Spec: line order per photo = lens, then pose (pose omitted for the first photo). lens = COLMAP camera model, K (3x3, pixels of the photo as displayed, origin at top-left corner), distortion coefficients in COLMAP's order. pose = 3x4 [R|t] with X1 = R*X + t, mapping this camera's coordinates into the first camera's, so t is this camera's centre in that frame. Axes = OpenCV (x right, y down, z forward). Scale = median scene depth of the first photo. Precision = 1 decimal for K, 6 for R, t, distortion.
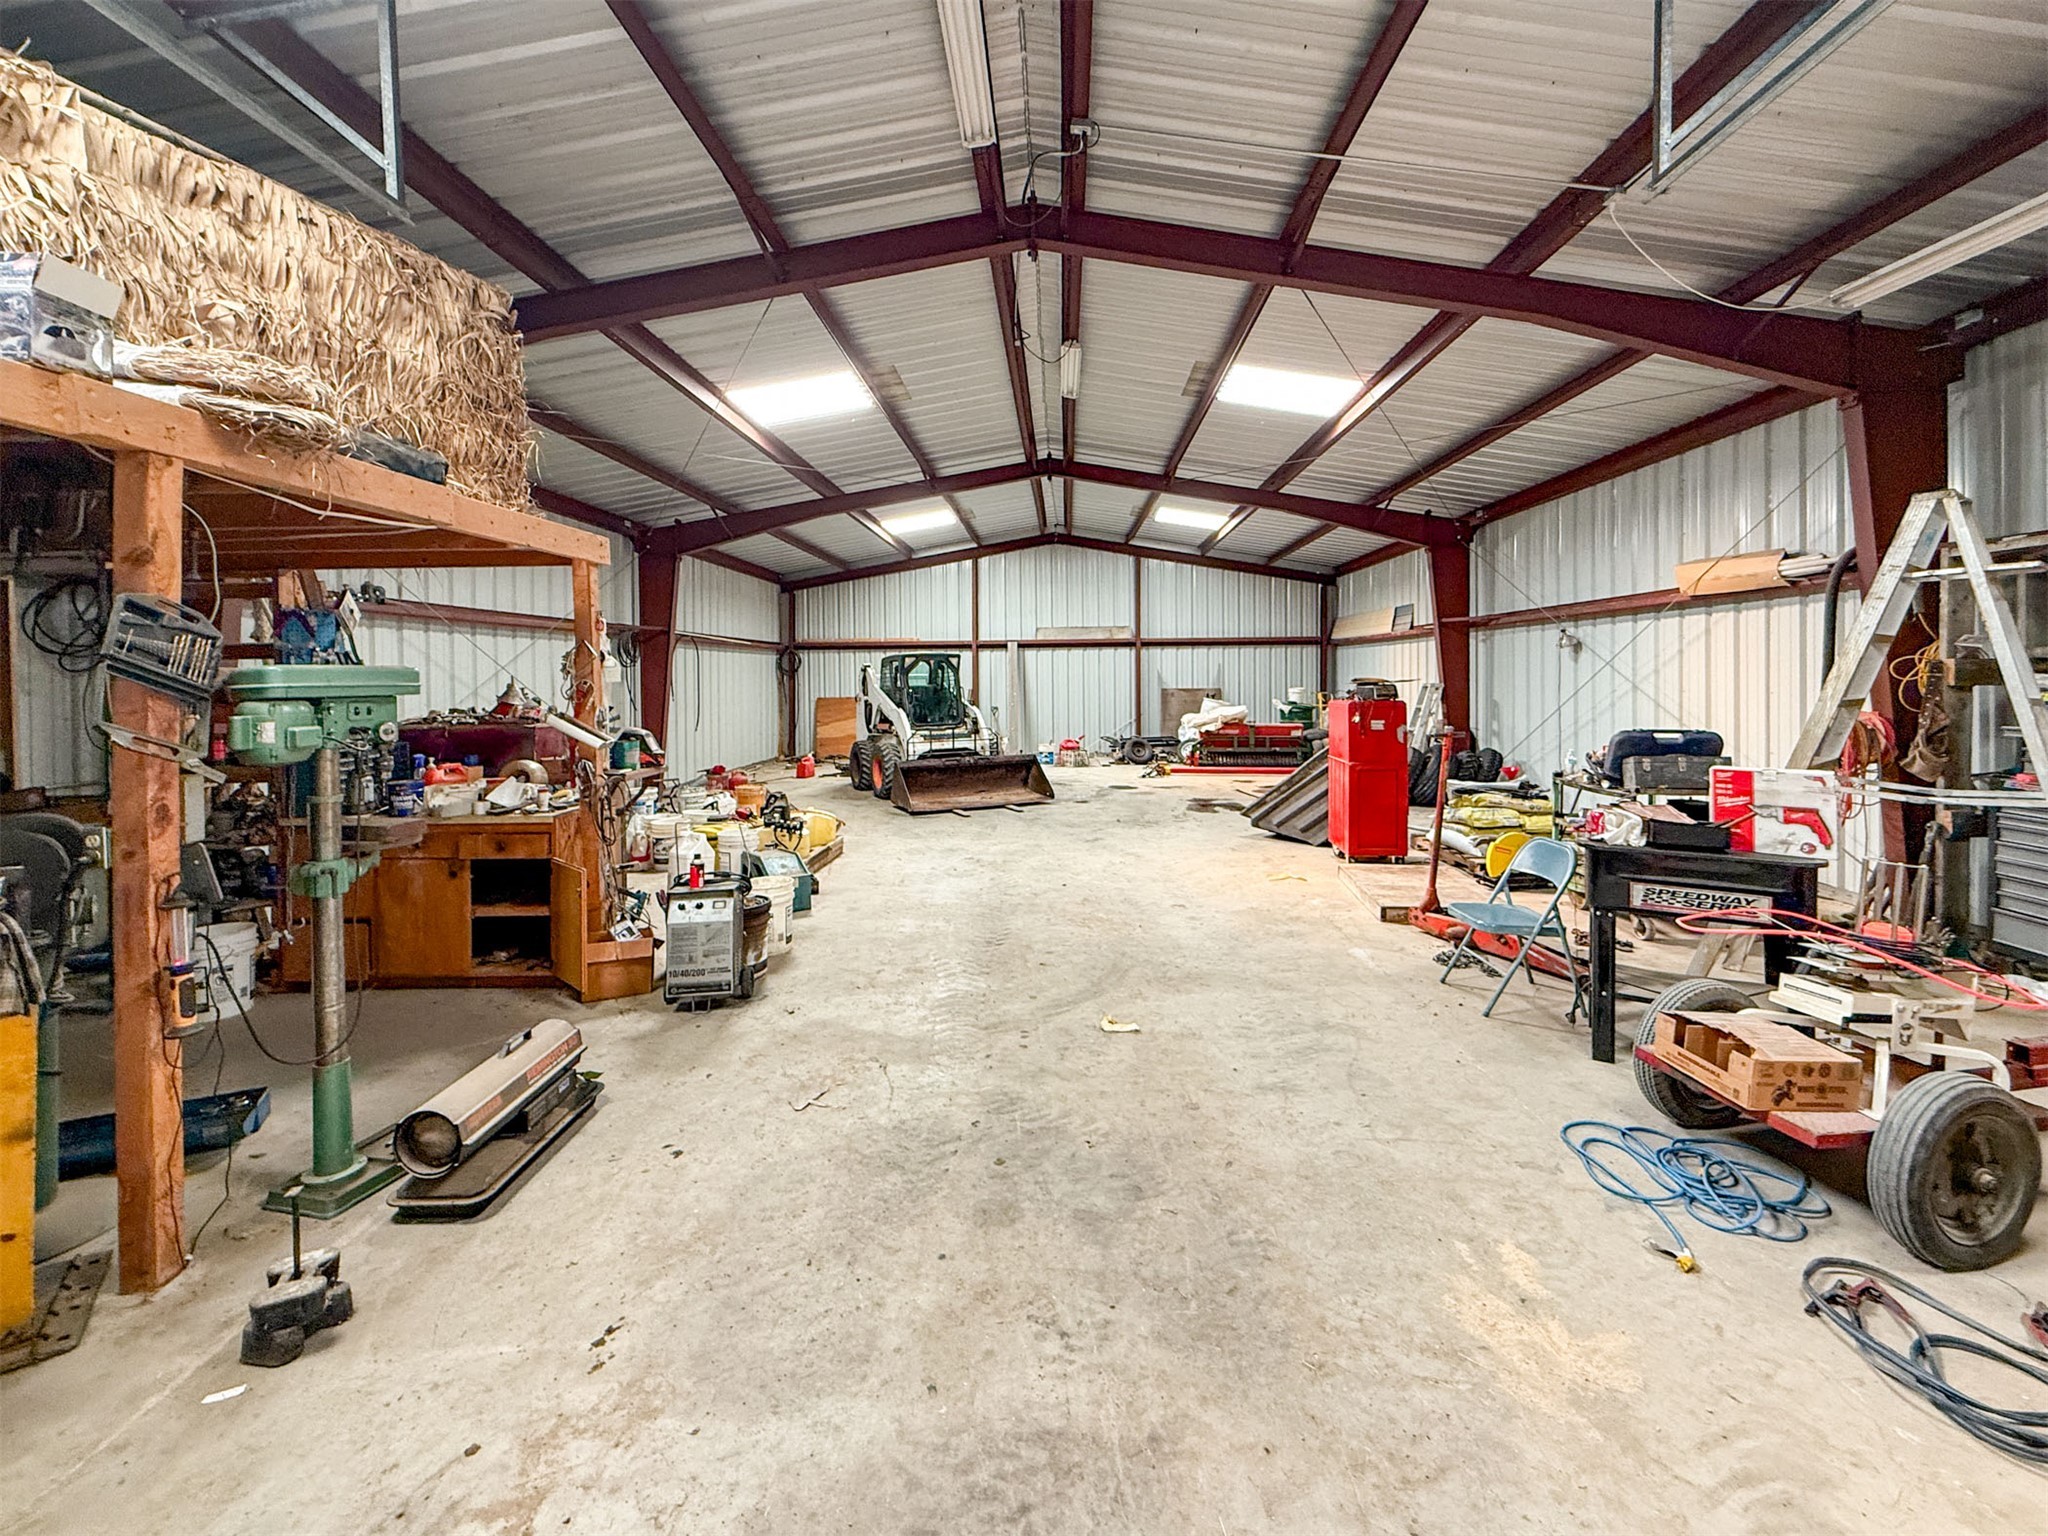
lens RADIAL K [[845.0, 0, 1030.8], [0, 845.0, 656.8], [0, 0, 1]] dist [0.002029, -0.000280]
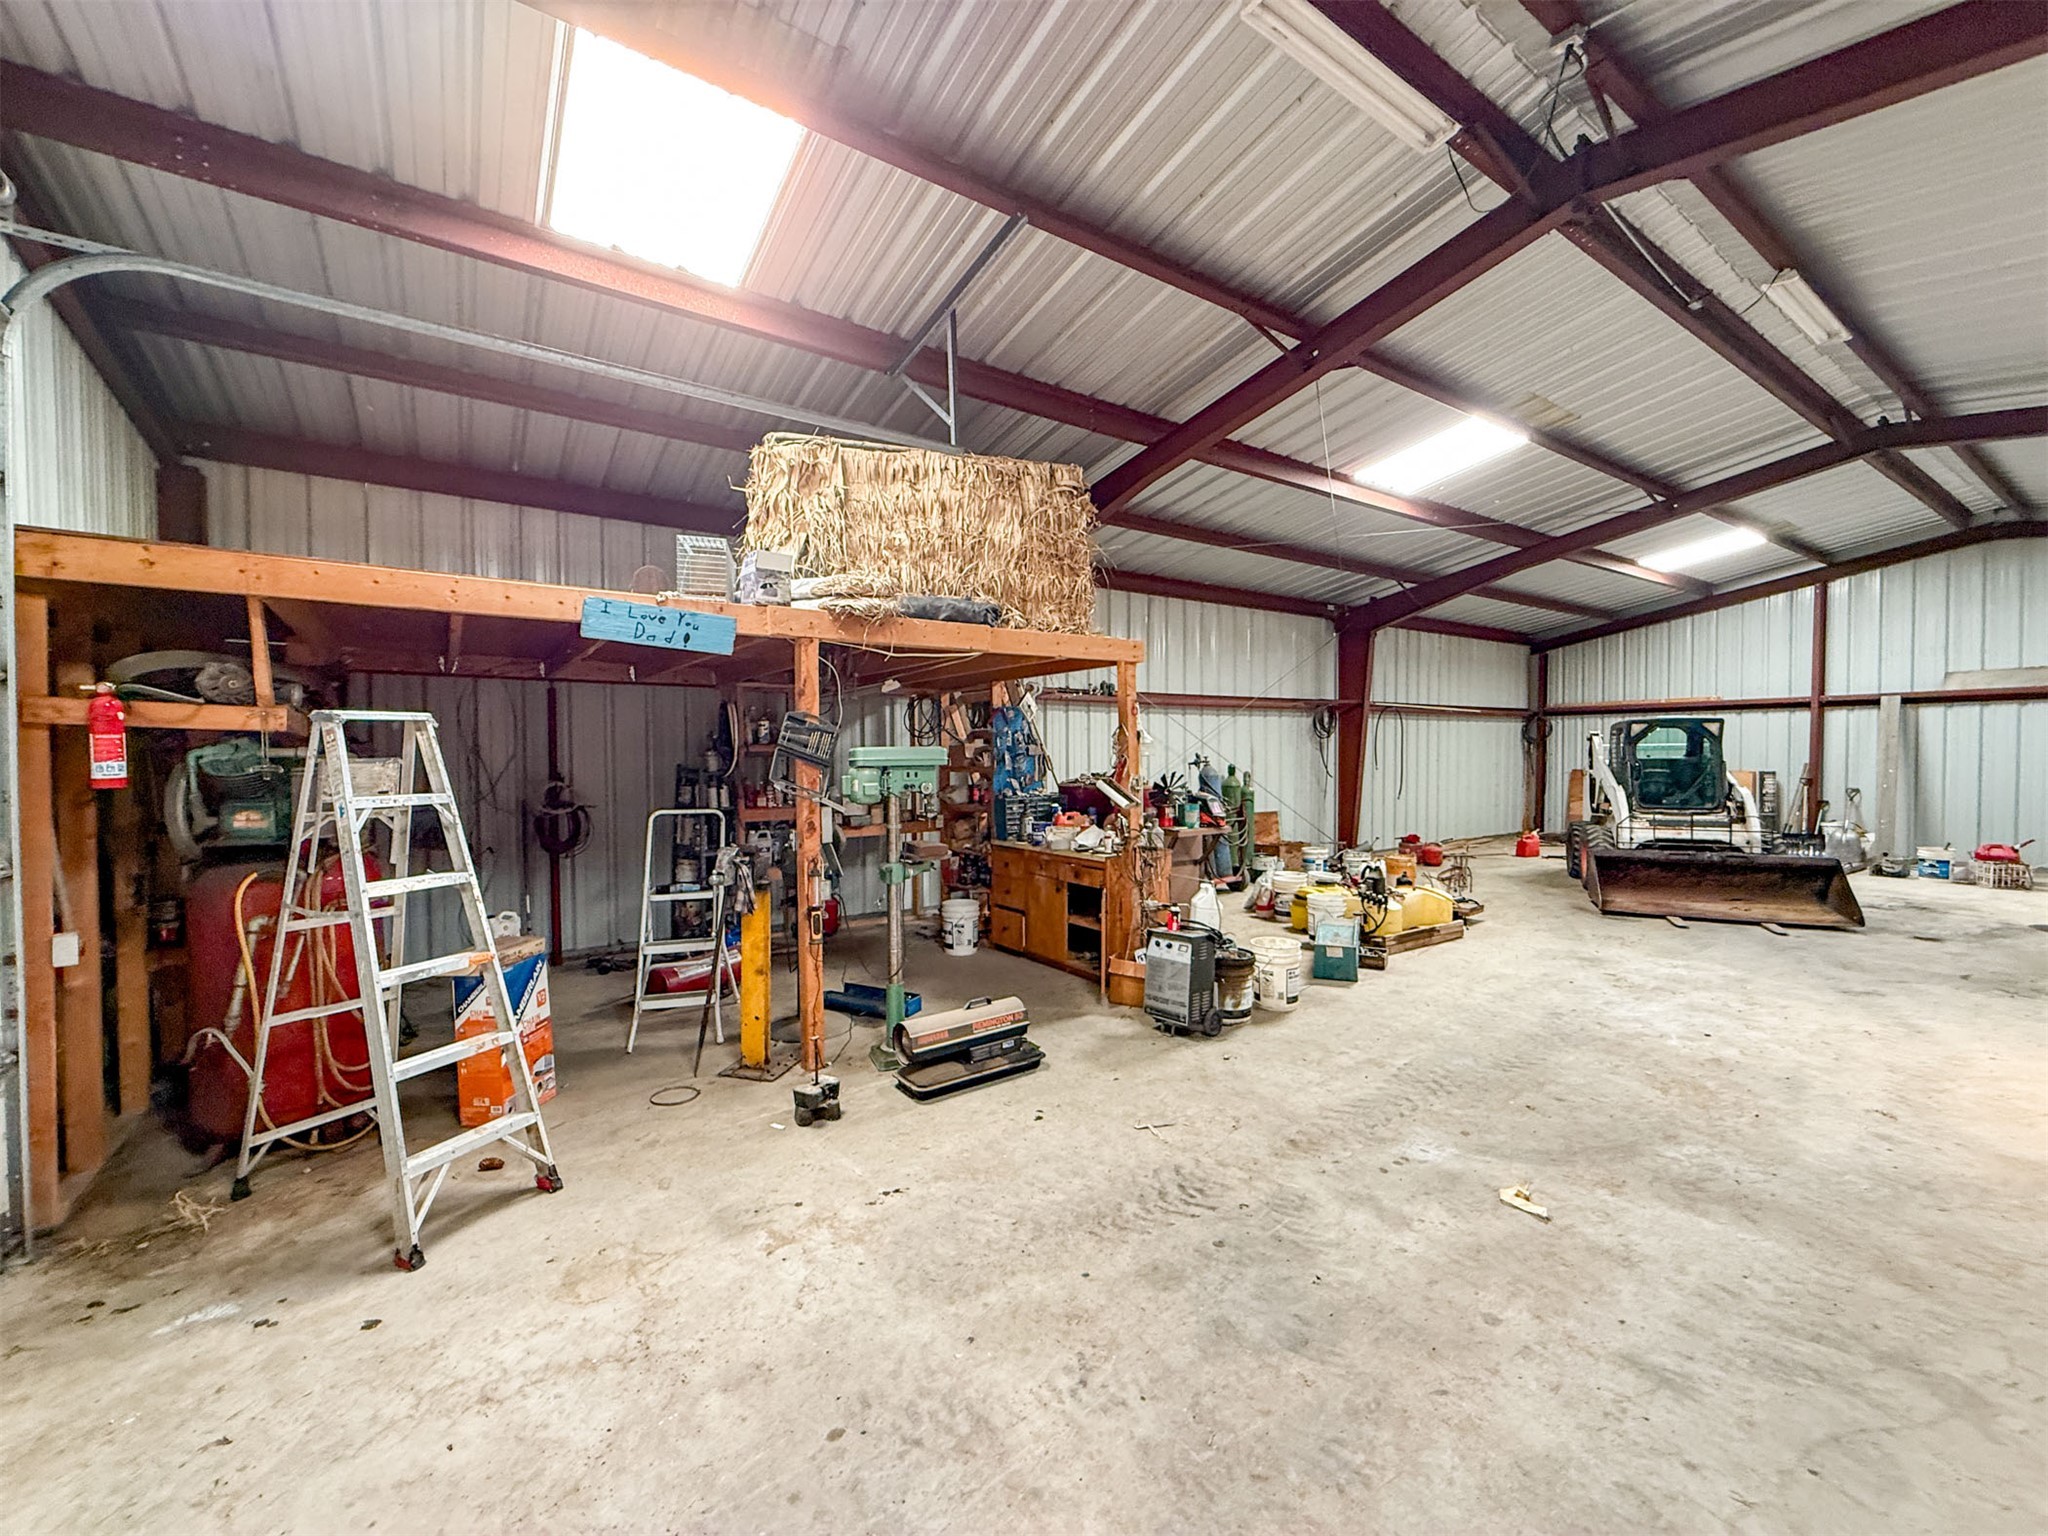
lens RADIAL K [[807.8, 0, 1029.9], [0, 807.8, 738.8], [0, 0, 1]] dist [0.003746, -0.000359]
pose [[0.591223, -0.005994, -0.806486, 0.392103], [0.020617, 0.999758, 0.007684, -0.007652], [0.806245, -0.021171, 0.591203, 0.172230]]
